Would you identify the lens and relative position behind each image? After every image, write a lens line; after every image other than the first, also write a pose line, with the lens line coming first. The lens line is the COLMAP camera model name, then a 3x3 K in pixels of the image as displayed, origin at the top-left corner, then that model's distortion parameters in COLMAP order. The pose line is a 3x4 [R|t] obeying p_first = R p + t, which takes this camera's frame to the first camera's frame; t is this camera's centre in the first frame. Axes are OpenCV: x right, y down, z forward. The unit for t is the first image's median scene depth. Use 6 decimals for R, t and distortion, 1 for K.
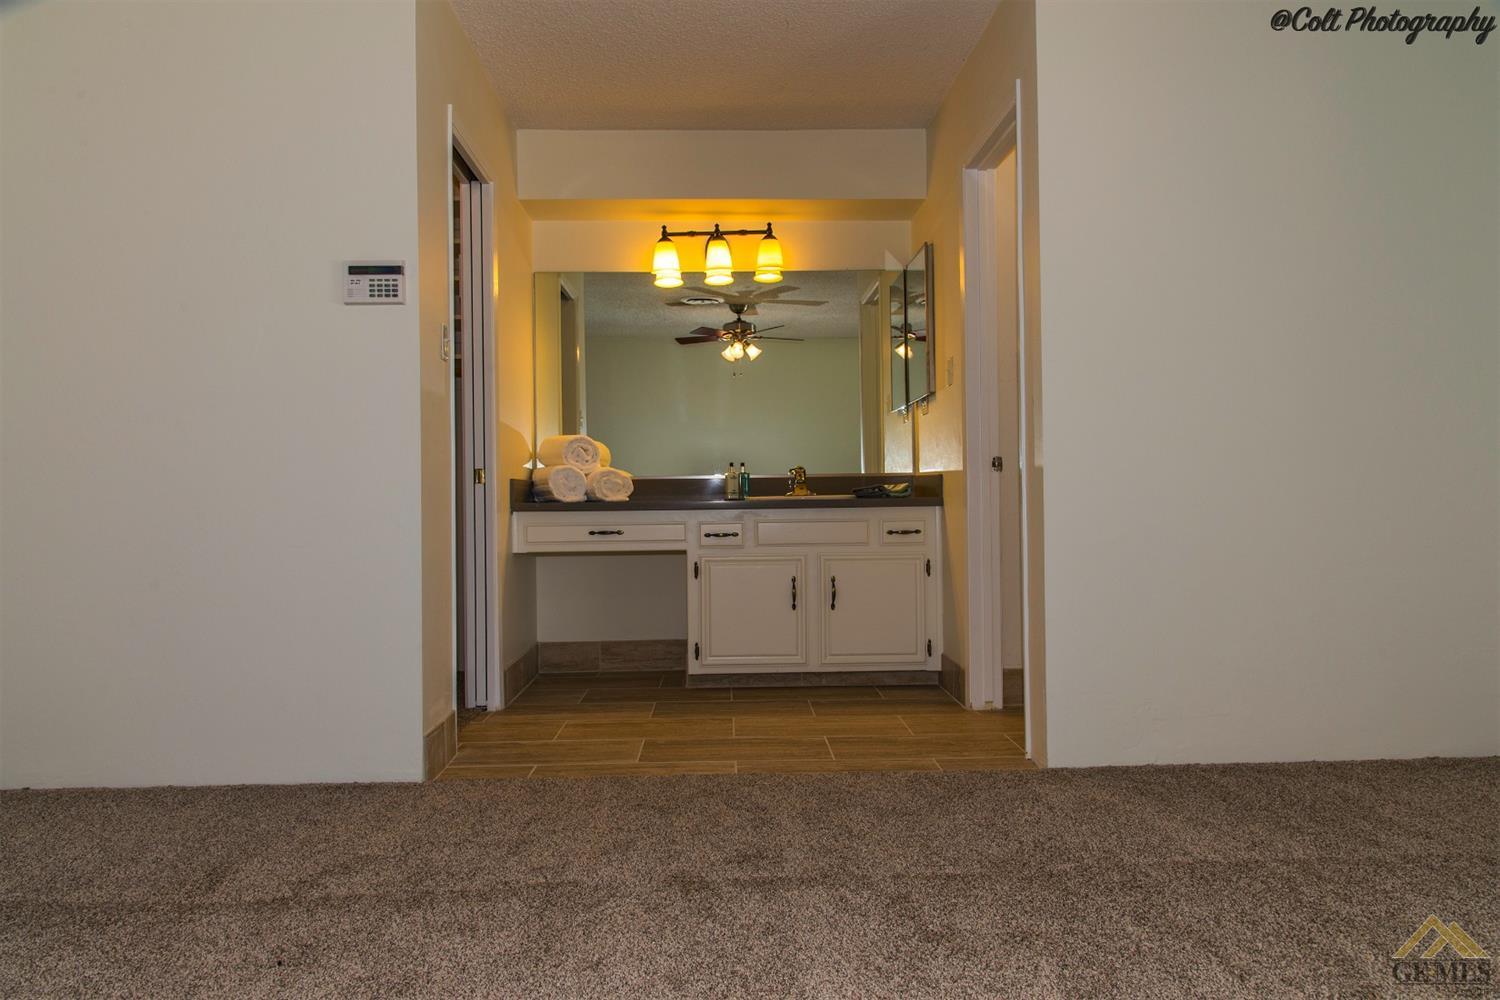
lens RADIAL K [[1005.9, 0, 756.8], [0, 1005.9, 489.2], [0, 0, 1]] dist [-0.001515, -0.000851]
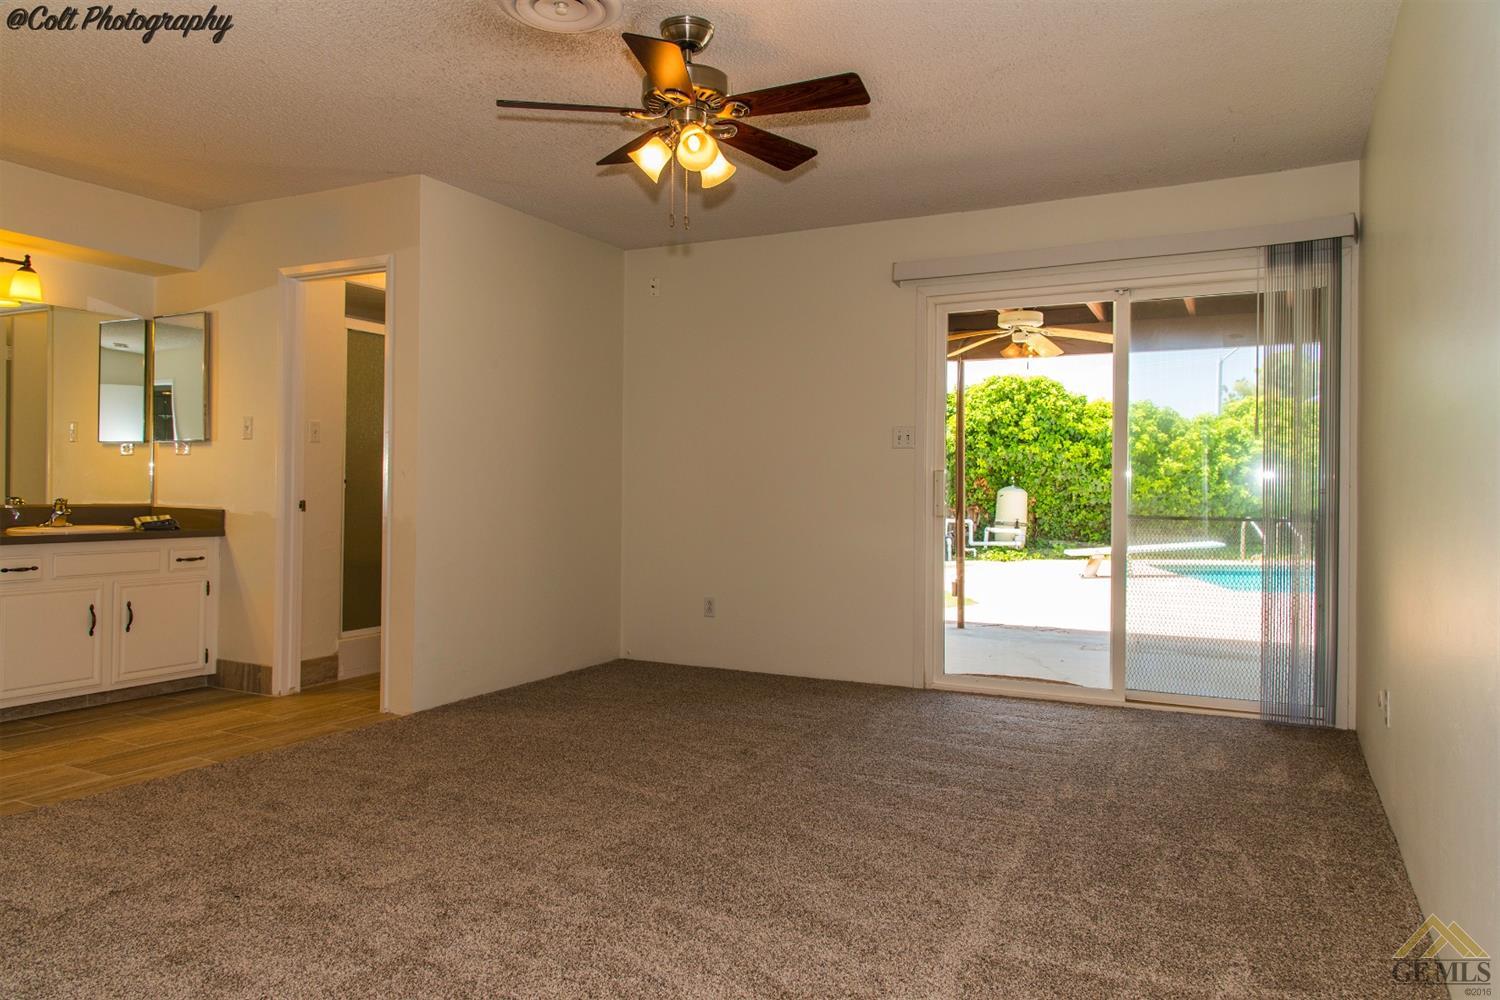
lens RADIAL K [[1005.9, 0, 756.8], [0, 1005.9, 489.2], [0, 0, 1]] dist [-0.001515, -0.000851]
pose [[0.475361, 0.016539, 0.879636, -0.563902], [-0.024842, 0.999677, -0.005372, -0.048131], [-0.879440, -0.019298, 0.475618, -0.130183]]
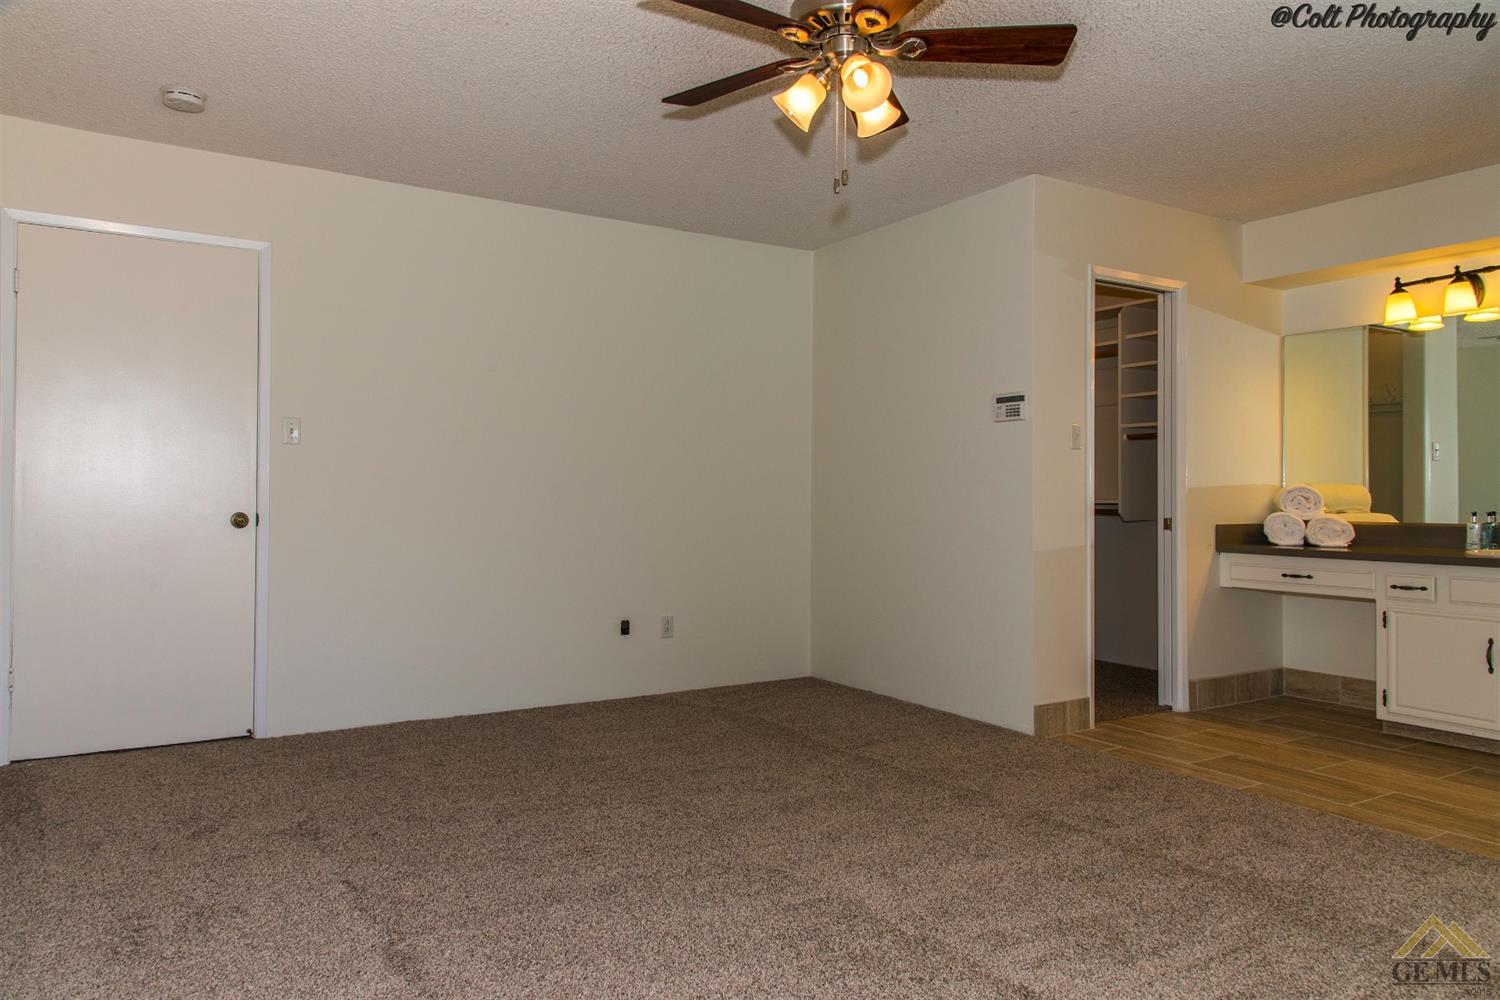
lens RADIAL K [[1005.9, 0, 756.8], [0, 1005.9, 489.2], [0, 0, 1]] dist [-0.001515, -0.000851]
pose [[0.502475, 0.008808, -0.864547, 0.509799], [-0.002592, 0.999959, 0.008681, -0.060892], [0.864588, -0.002121, 0.502478, -0.077428]]
